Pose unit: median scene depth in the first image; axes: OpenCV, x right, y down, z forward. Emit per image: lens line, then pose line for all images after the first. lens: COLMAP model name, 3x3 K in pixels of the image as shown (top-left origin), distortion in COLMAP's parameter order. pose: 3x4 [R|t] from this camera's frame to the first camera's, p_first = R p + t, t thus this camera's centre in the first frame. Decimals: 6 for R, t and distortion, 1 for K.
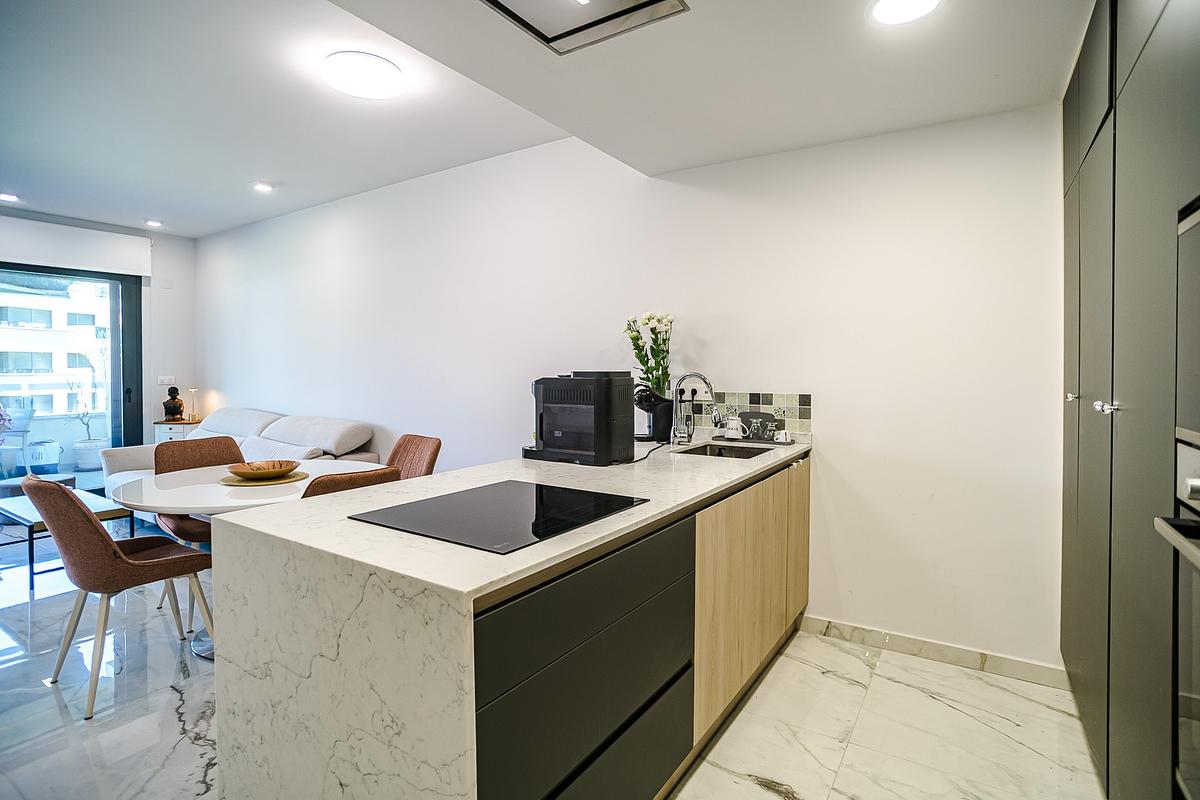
lens RADIAL K [[593.6, 0, 585.6], [0, 593.6, 365.4], [0, 0, 1]] dist [-0.029899, 0.002906]
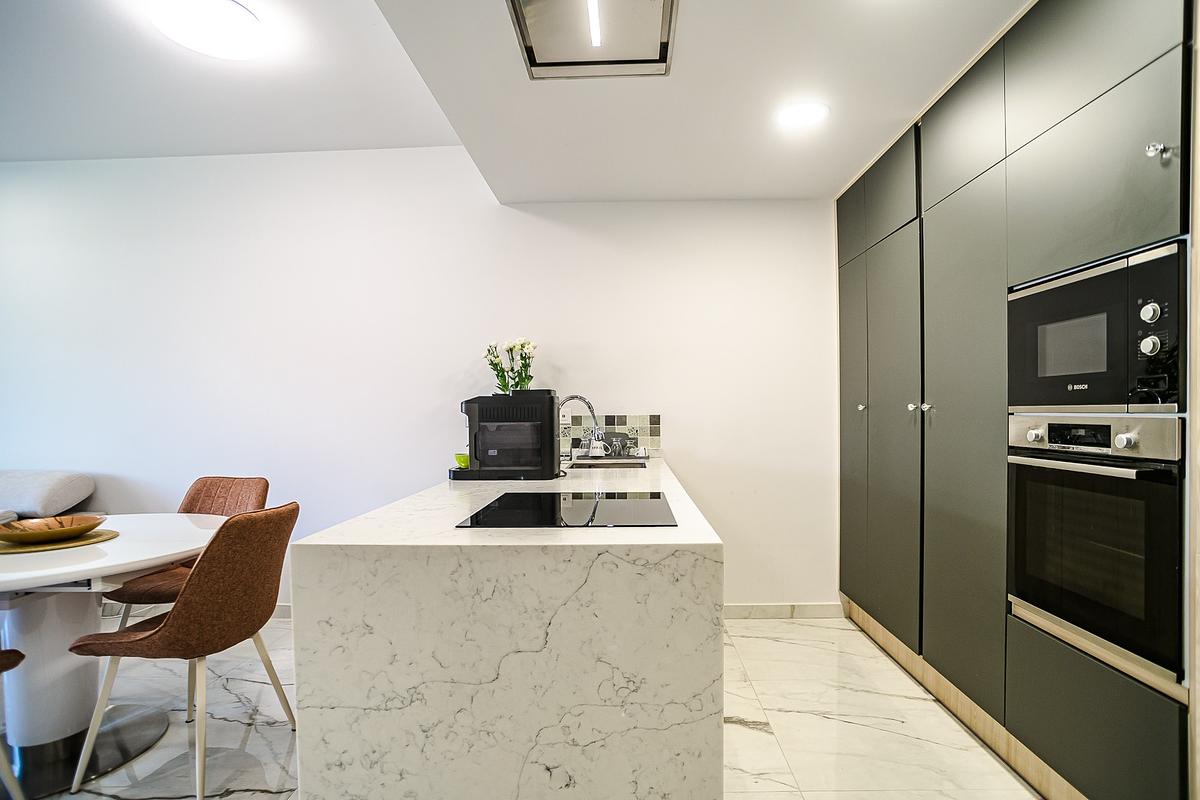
lens RADIAL K [[631.9, 0, 601.1], [0, 631.9, 410.3], [0, 0, 1]] dist [-0.035669, 0.000565]
pose [[0.852930, -0.010431, 0.521921, -0.441586], [0.008446, 0.999945, 0.006183, 0.038674], [-0.521957, -0.000866, 0.852971, 0.005824]]
